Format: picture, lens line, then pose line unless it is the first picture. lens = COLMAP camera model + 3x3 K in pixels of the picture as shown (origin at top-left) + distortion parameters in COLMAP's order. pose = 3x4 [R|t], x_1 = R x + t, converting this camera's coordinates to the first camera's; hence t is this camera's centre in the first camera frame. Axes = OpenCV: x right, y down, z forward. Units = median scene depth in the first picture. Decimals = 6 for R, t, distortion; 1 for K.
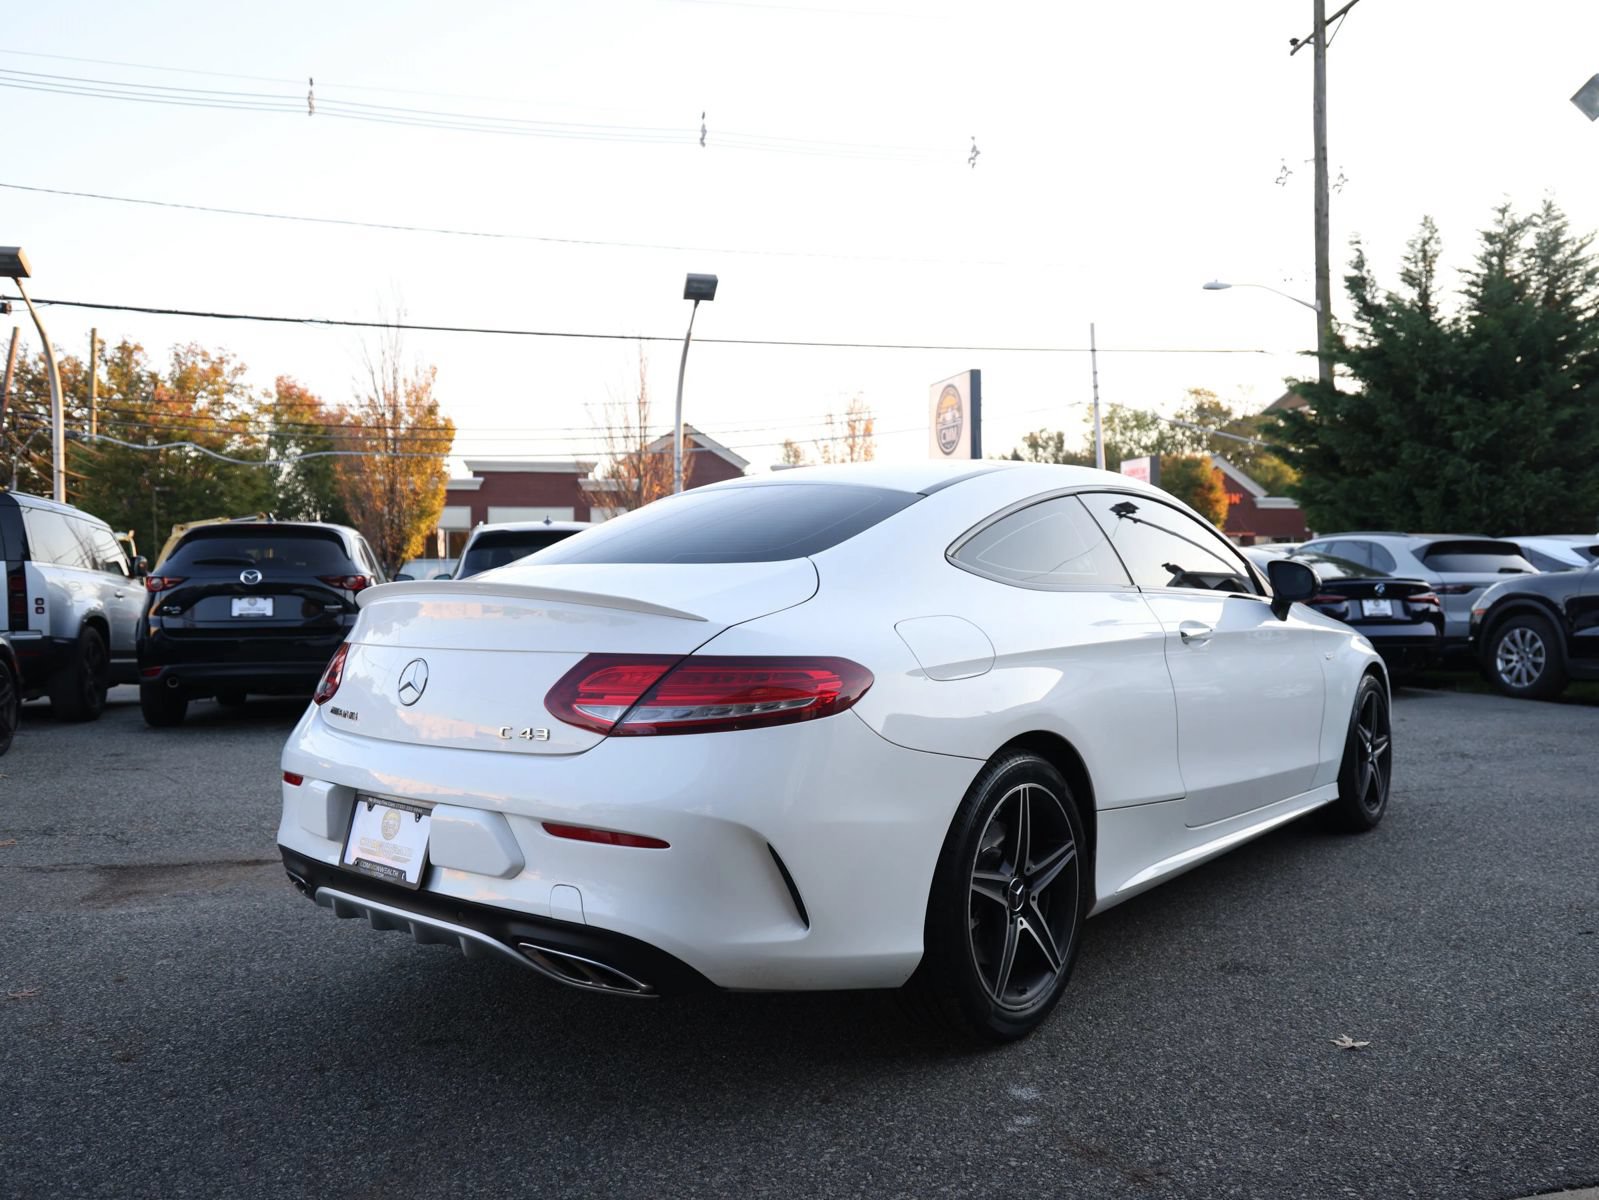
lens RADIAL K [[1225.7, 0, 807.5], [0, 1225.7, 589.5], [0, 0, 1]] dist [-0.092568, 0.068262]
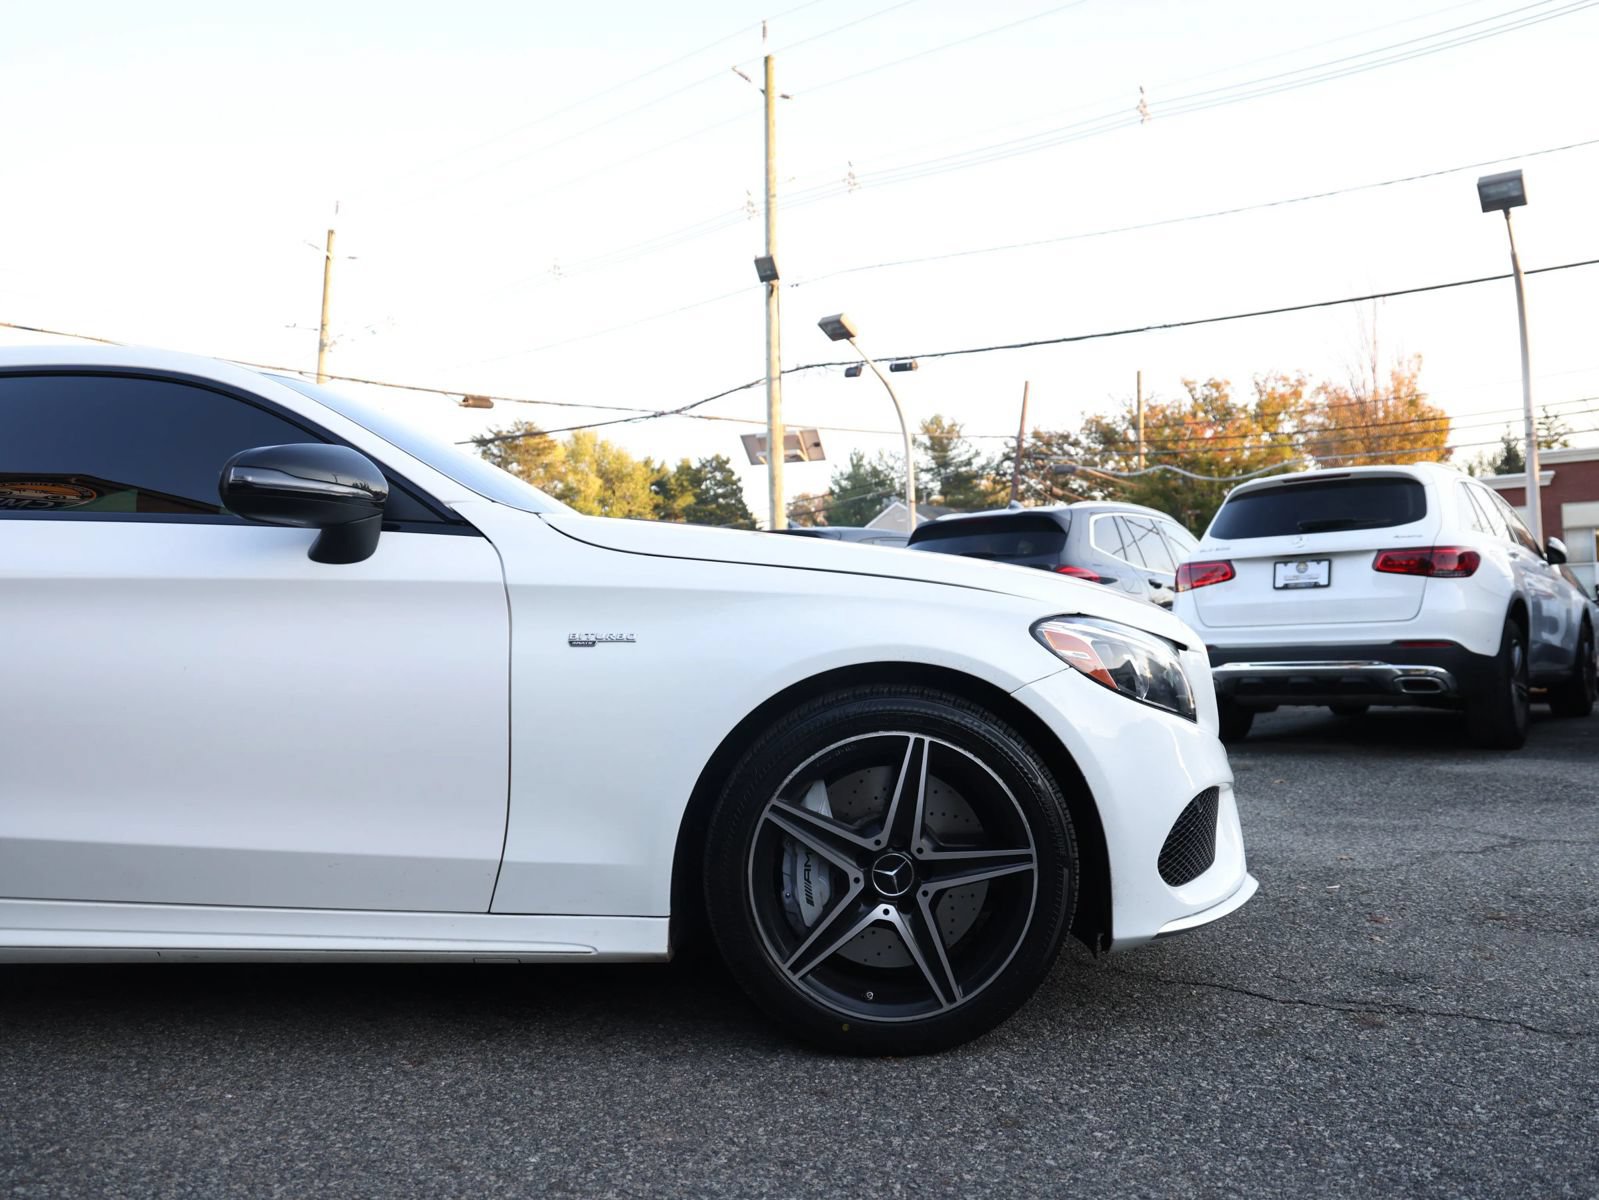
lens RADIAL K [[1225.7, 0, 818.1], [0, 1225.7, 579.4], [0, 0, 1]] dist [-0.092568, 0.068262]
pose [[0.626504, -0.036723, -0.778553, 0.194611], [0.017491, 0.999300, -0.033061, 0.011413], [0.779222, 0.007095, 0.626708, 0.176481]]
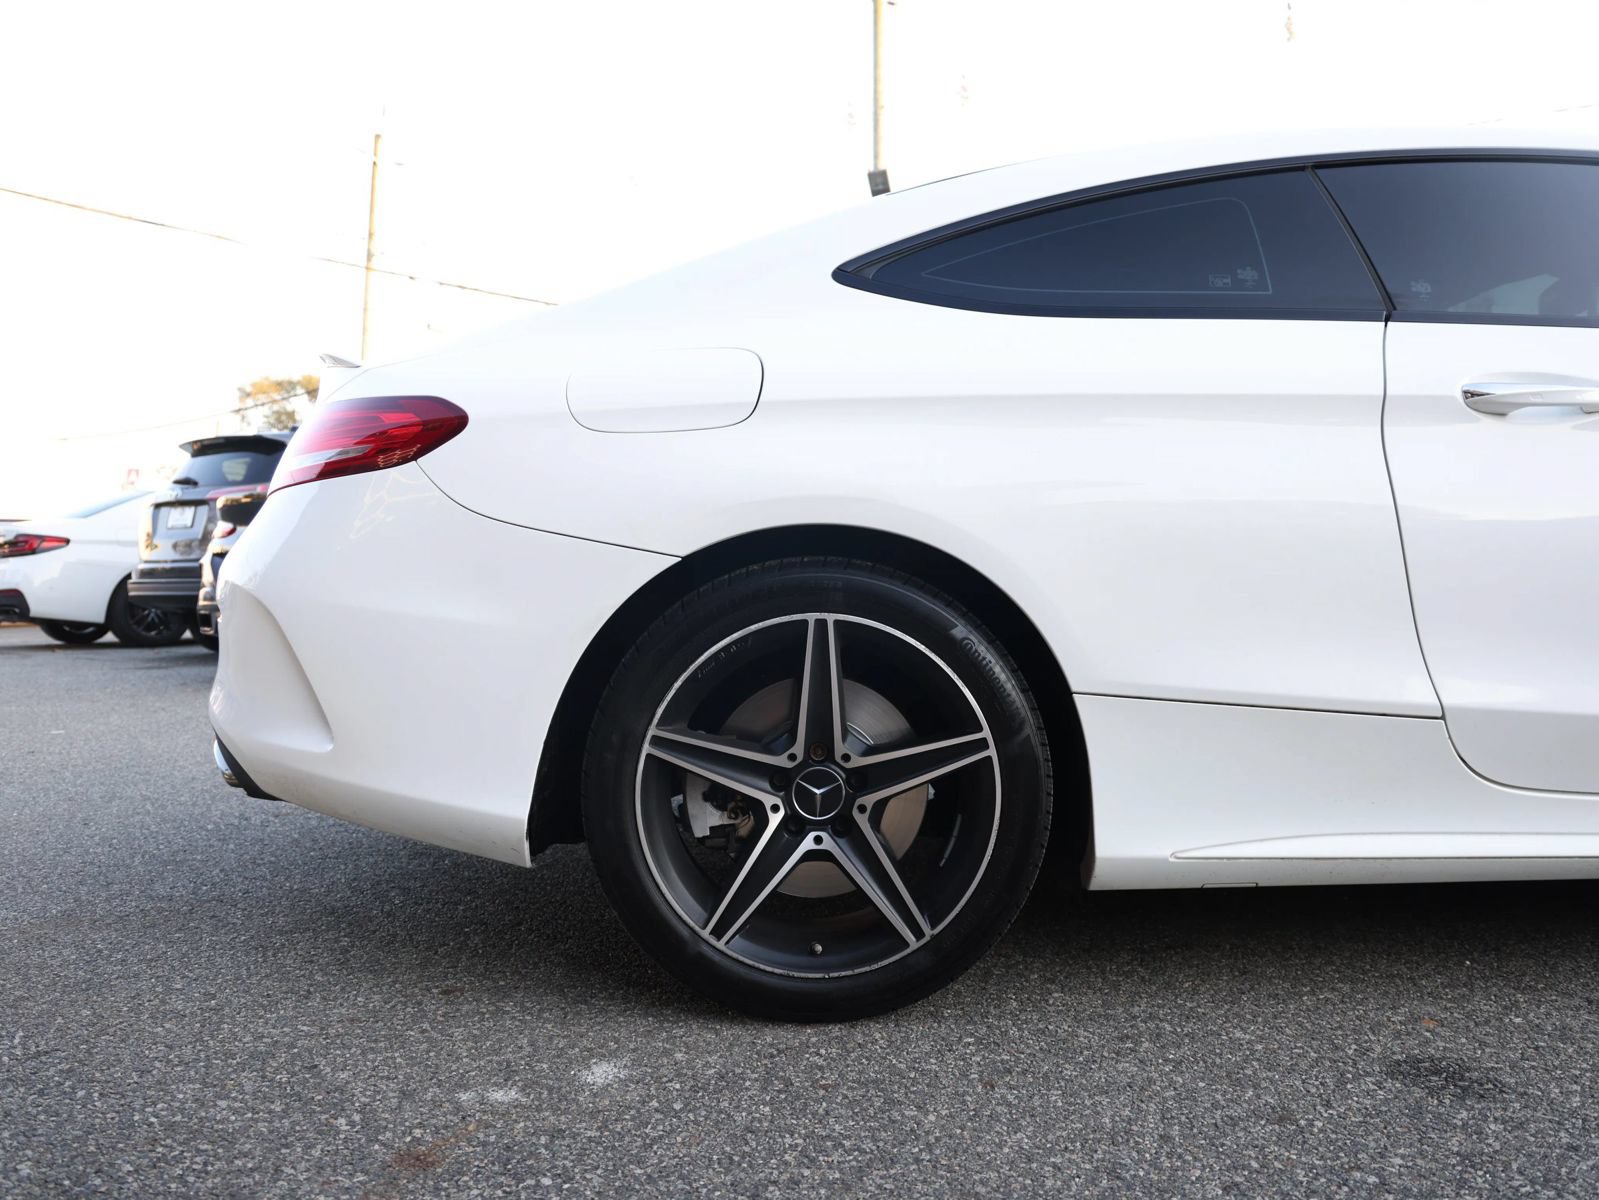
lens RADIAL K [[1225.7, 0, 822.5], [0, 1225.7, 591.4], [0, 0, 1]] dist [-0.092568, 0.068262]
pose [[0.651537, 0.023419, -0.758255, 0.088045], [0.000599, 0.999507, 0.031385, 0.017775], [0.758617, -0.020903, 0.651202, 0.082633]]
